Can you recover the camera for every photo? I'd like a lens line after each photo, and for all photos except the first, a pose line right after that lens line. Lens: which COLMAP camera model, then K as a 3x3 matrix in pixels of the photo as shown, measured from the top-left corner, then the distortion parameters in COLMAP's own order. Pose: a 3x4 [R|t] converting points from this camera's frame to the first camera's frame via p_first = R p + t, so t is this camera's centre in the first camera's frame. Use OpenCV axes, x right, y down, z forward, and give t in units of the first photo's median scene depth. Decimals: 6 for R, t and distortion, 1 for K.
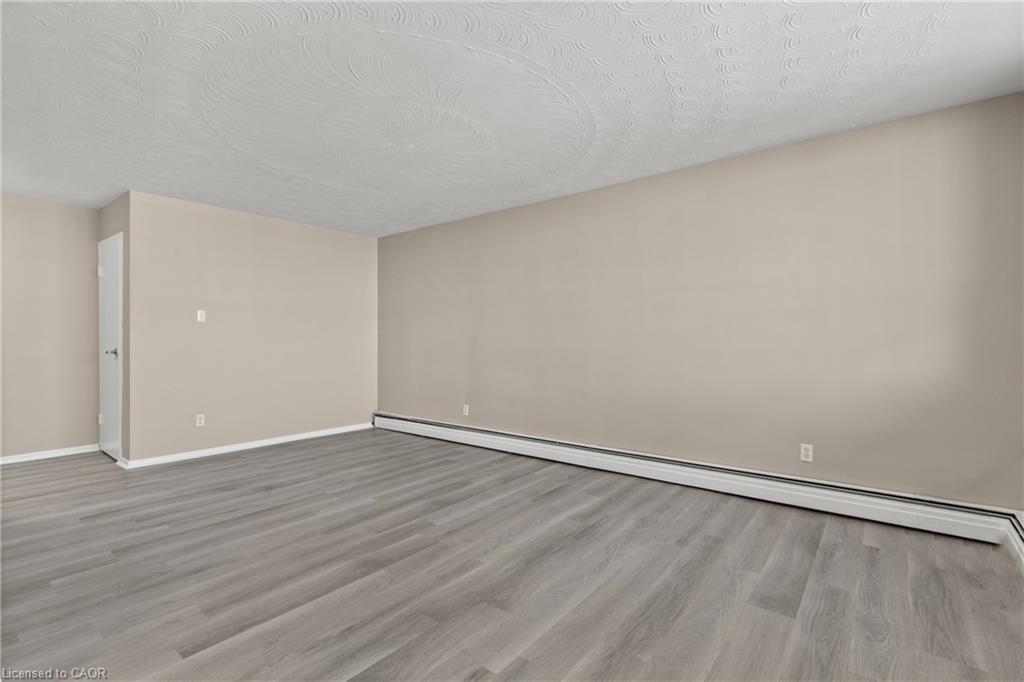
lens RADIAL K [[463.4, 0, 509.8], [0, 463.4, 338.4], [0, 0, 1]] dist [0.000978, 0.000115]
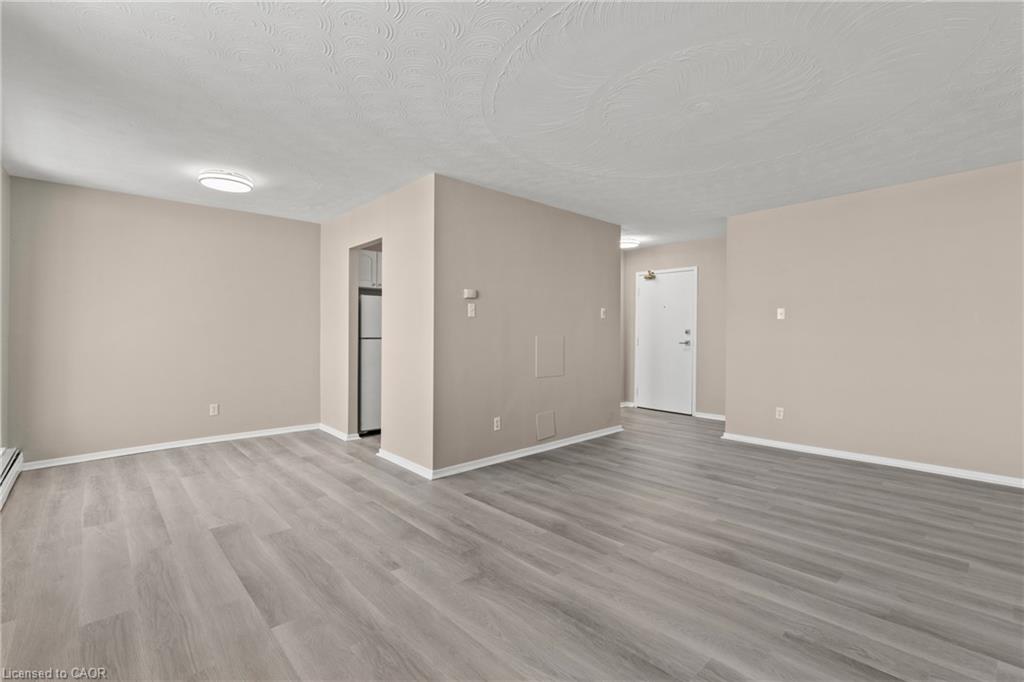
lens RADIAL K [[463.4, 0, 509.8], [0, 463.4, 338.4], [0, 0, 1]] dist [0.000978, 0.000115]
pose [[-0.151151, 0.005648, -0.988495, 0.749068], [-0.001400, 0.999981, 0.005928, 0.002734], [0.988510, 0.002279, -0.151141, 0.903120]]
